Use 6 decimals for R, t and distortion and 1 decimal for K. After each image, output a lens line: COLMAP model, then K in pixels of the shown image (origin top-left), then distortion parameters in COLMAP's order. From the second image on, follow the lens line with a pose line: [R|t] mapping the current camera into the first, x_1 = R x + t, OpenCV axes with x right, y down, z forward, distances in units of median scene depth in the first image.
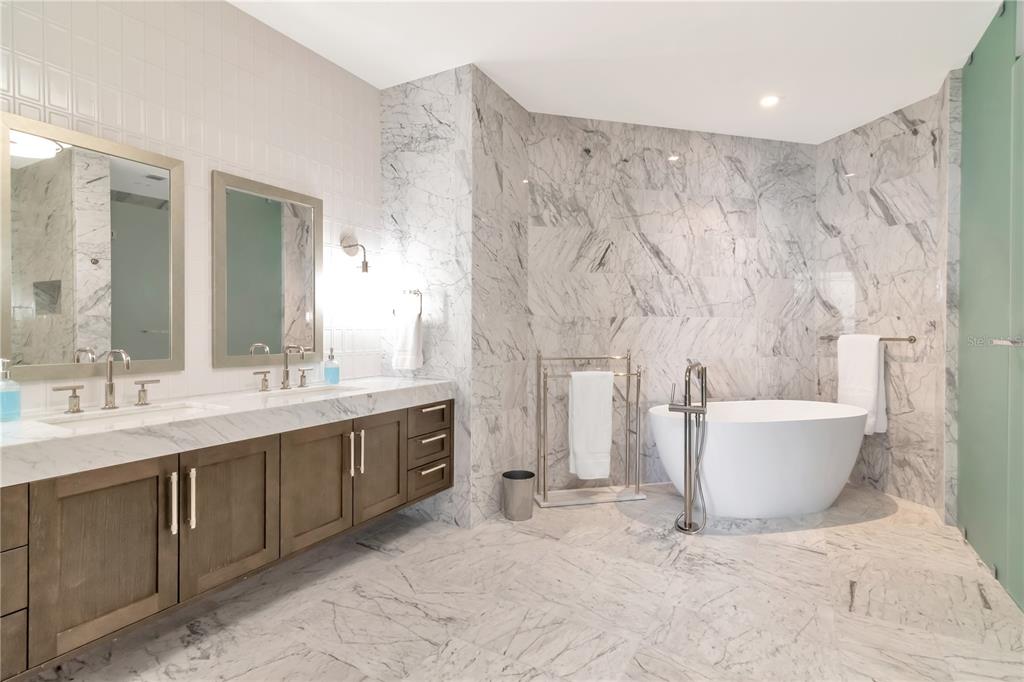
lens RADIAL K [[489.2, 0, 514.3], [0, 489.2, 337.0], [0, 0, 1]] dist [-0.026084, 0.005784]
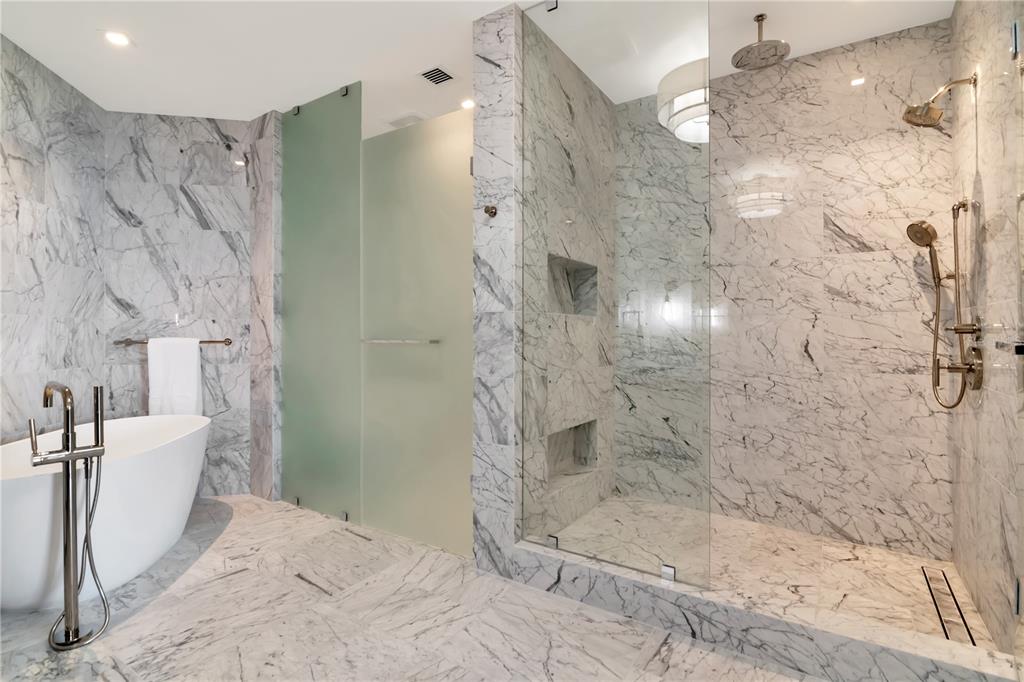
lens RADIAL K [[489.2, 0, 521.9], [0, 489.2, 336.5], [0, 0, 1]] dist [-0.026084, 0.005784]
pose [[0.035885, -0.005195, 0.999342, -0.199912], [0.014501, 0.999884, 0.004677, -0.002138], [-0.999251, 0.014324, 0.035957, 0.295682]]
